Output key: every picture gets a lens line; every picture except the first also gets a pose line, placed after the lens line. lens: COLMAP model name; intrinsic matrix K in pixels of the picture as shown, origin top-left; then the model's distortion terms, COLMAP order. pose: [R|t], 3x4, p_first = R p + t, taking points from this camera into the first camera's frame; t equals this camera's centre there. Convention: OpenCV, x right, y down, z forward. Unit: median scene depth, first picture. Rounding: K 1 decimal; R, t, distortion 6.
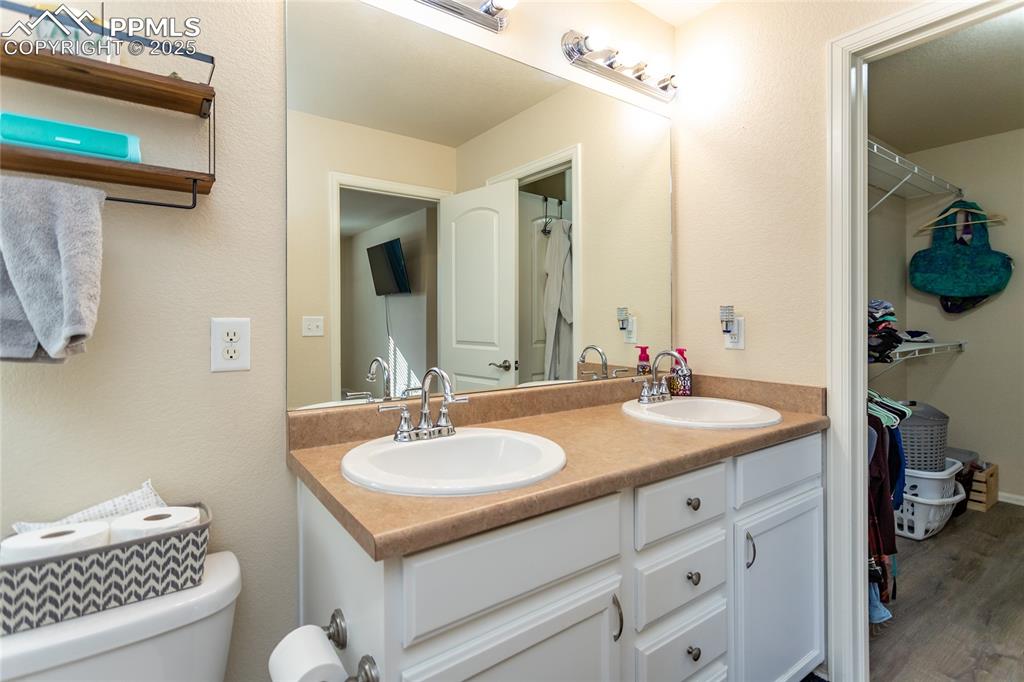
lens RADIAL K [[499.3, 0, 496.8], [0, 499.3, 315.4], [0, 0, 1]] dist [0.004154, 0.000188]
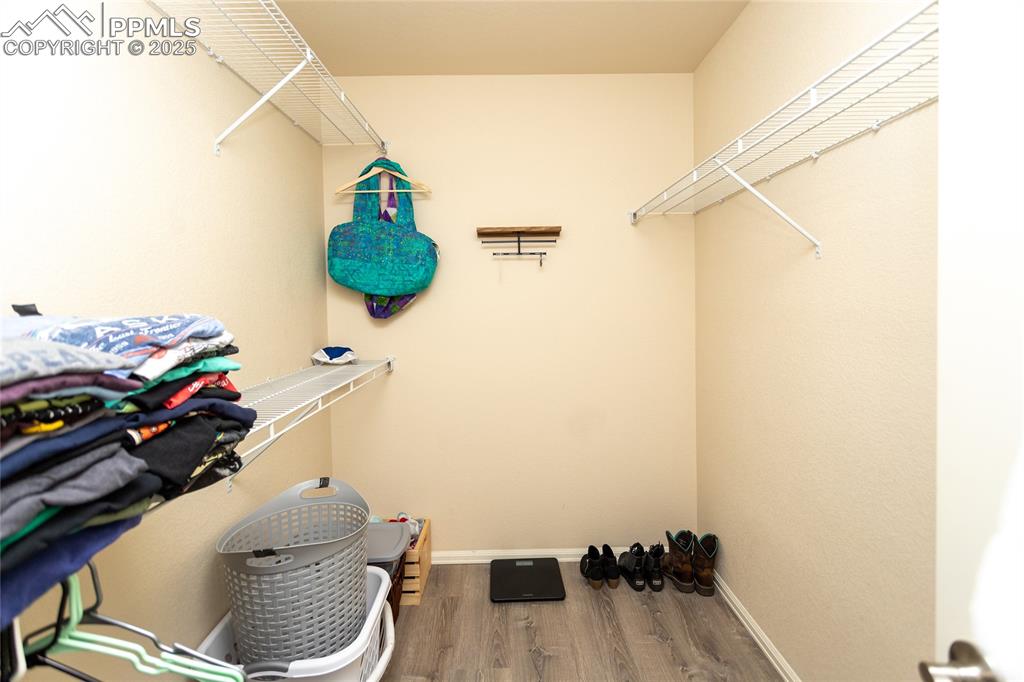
lens RADIAL K [[499.3, 0, 513.8], [0, 499.3, 341.1], [0, 0, 1]] dist [0.004154, 0.000188]
pose [[0.579631, -0.075149, 0.811407, 0.452462], [0.010120, 0.996326, 0.085046, -0.030794], [-0.814816, -0.041084, 0.578262, 0.444526]]
